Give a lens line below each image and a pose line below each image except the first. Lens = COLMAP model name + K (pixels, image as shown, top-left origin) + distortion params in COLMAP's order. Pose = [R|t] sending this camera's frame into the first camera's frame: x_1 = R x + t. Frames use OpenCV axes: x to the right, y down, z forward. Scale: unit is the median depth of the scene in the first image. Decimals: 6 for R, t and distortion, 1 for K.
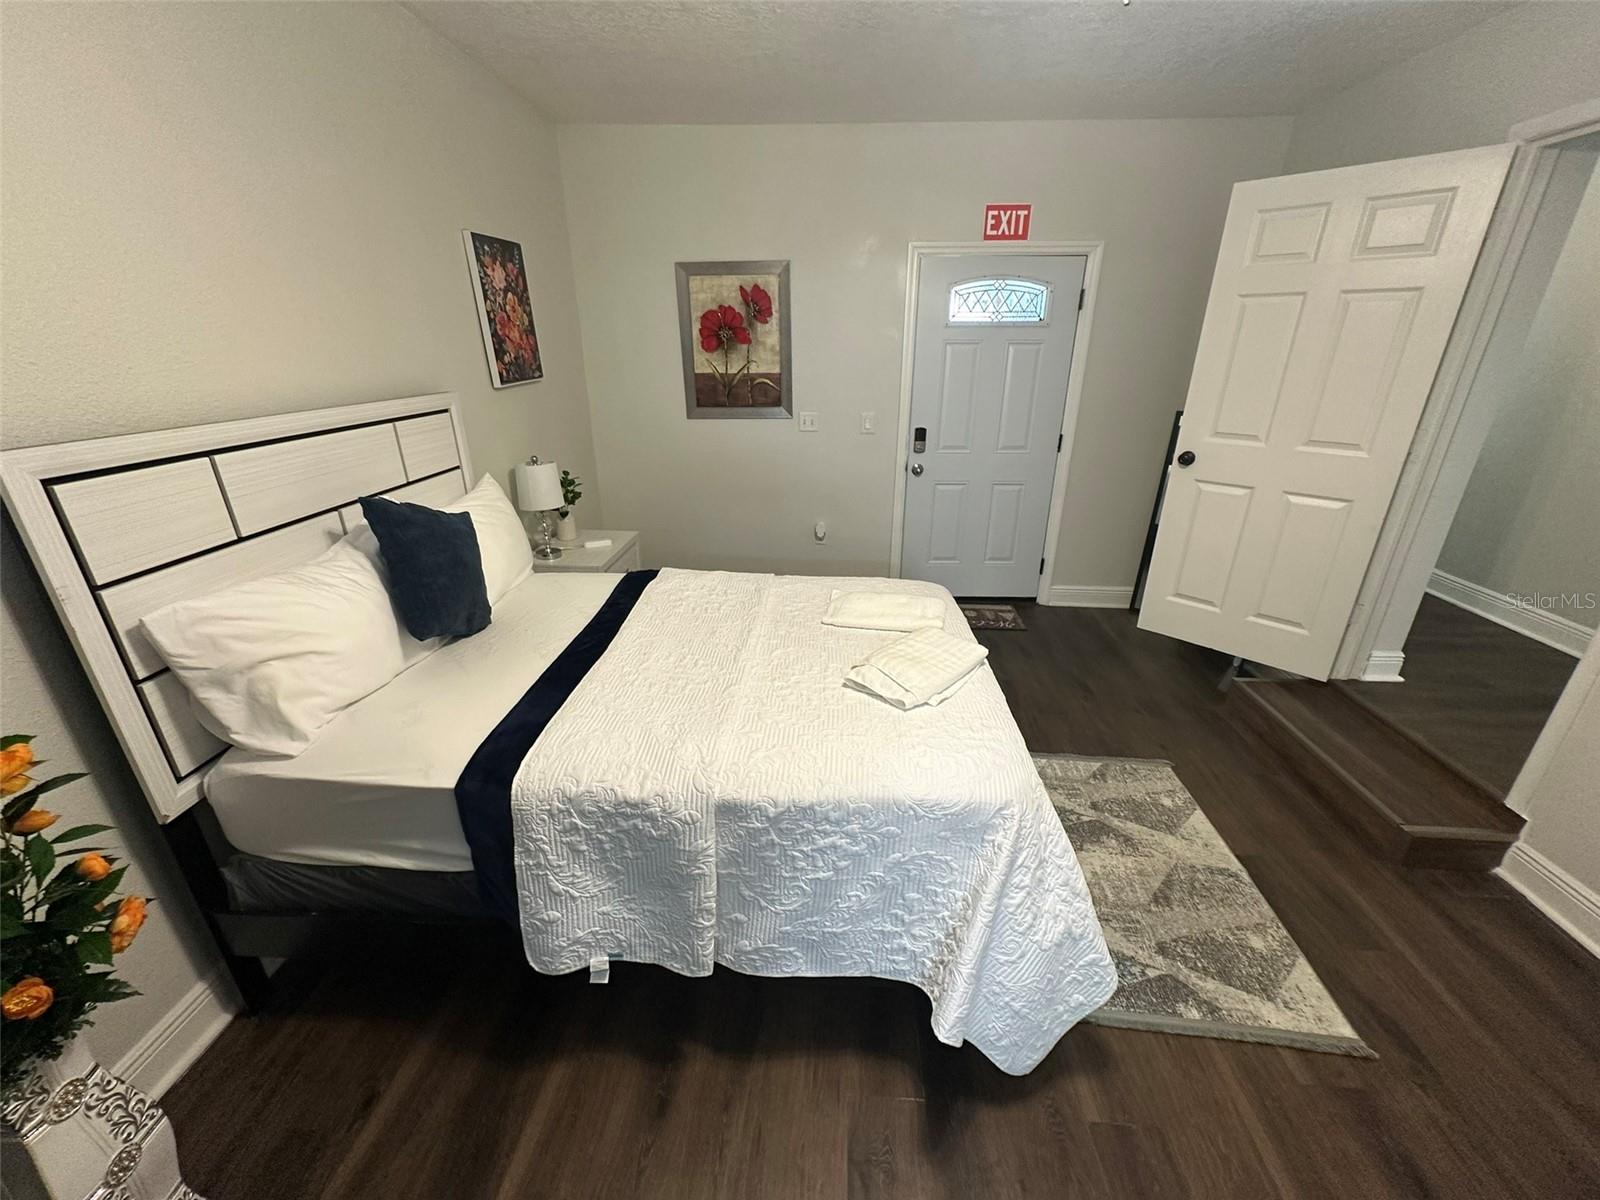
lens RADIAL K [[639.6, 0, 800.0], [0, 639.6, 600.0], [0, 0, 1]] dist [-0.002247, 0.000448]
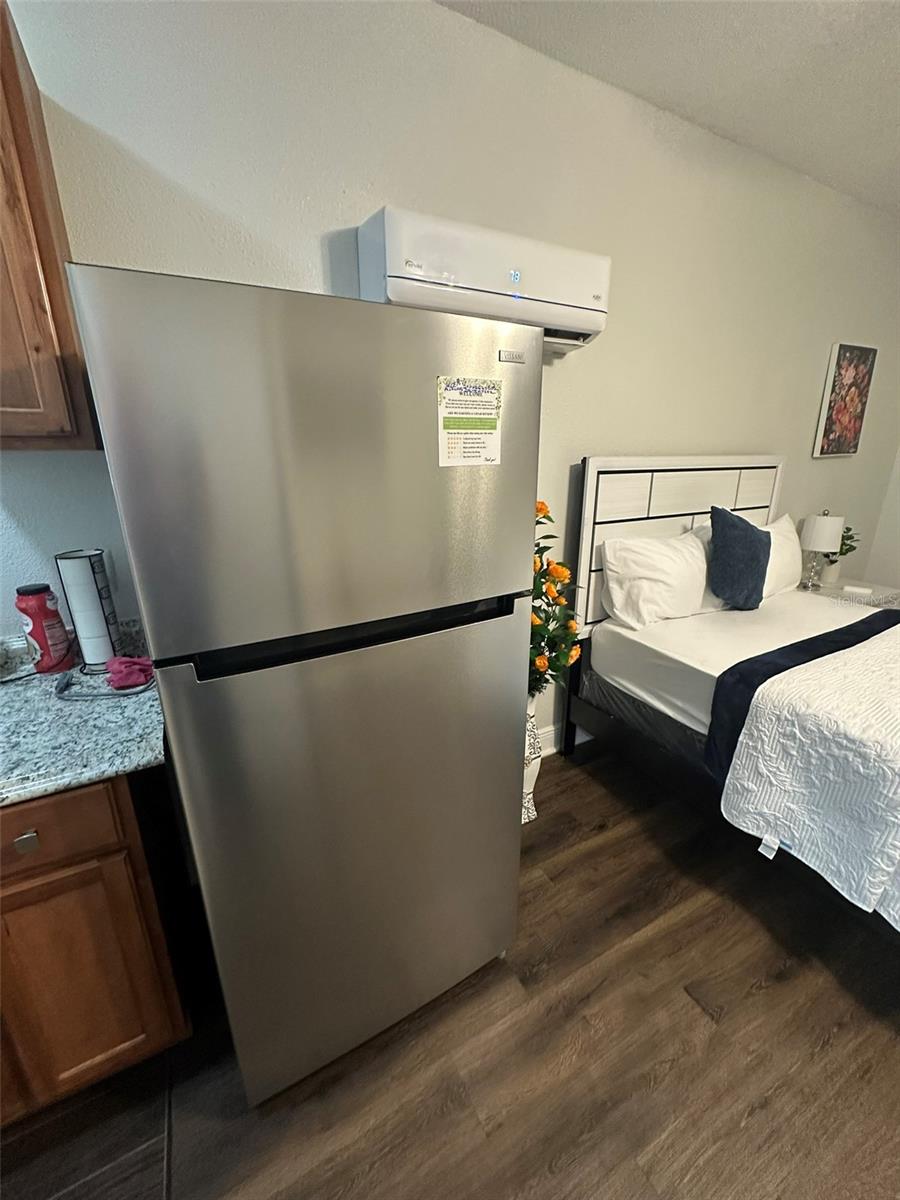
lens RADIAL K [[479.7, 0, 449.2], [0, 479.7, 598.7], [0, 0, 1]] dist [-0.002247, 0.000448]
pose [[0.526489, 0.251144, -0.812241, 0.022996], [-0.318116, 0.944167, 0.085735, 0.192365], [0.788423, 0.213249, 0.576987, -0.222513]]
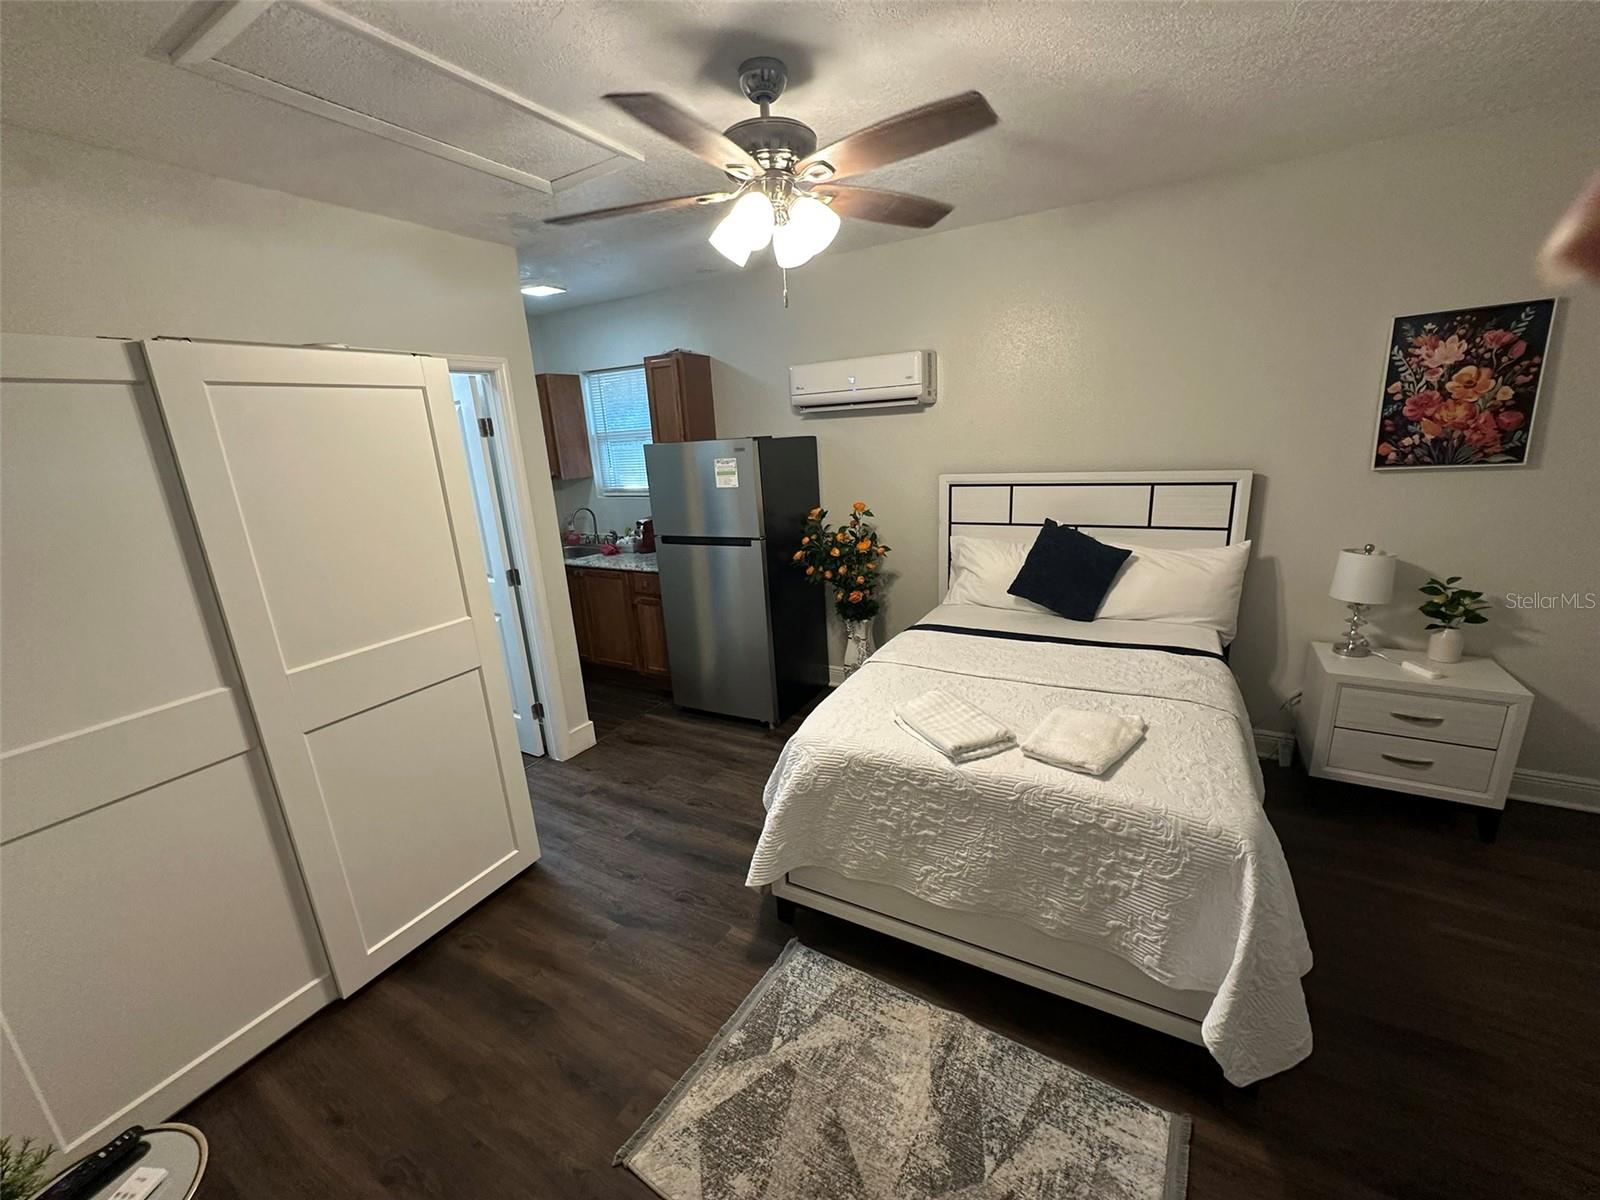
lens RADIAL K [[639.6, 0, 800.0], [0, 639.6, 600.0], [0, 0, 1]] dist [-0.002247, 0.000448]
pose [[-0.448015, 0.248072, -0.858920, 1.406430], [-0.286984, 0.869984, 0.400959, -0.537901], [0.846713, 0.426132, -0.318573, 1.183008]]
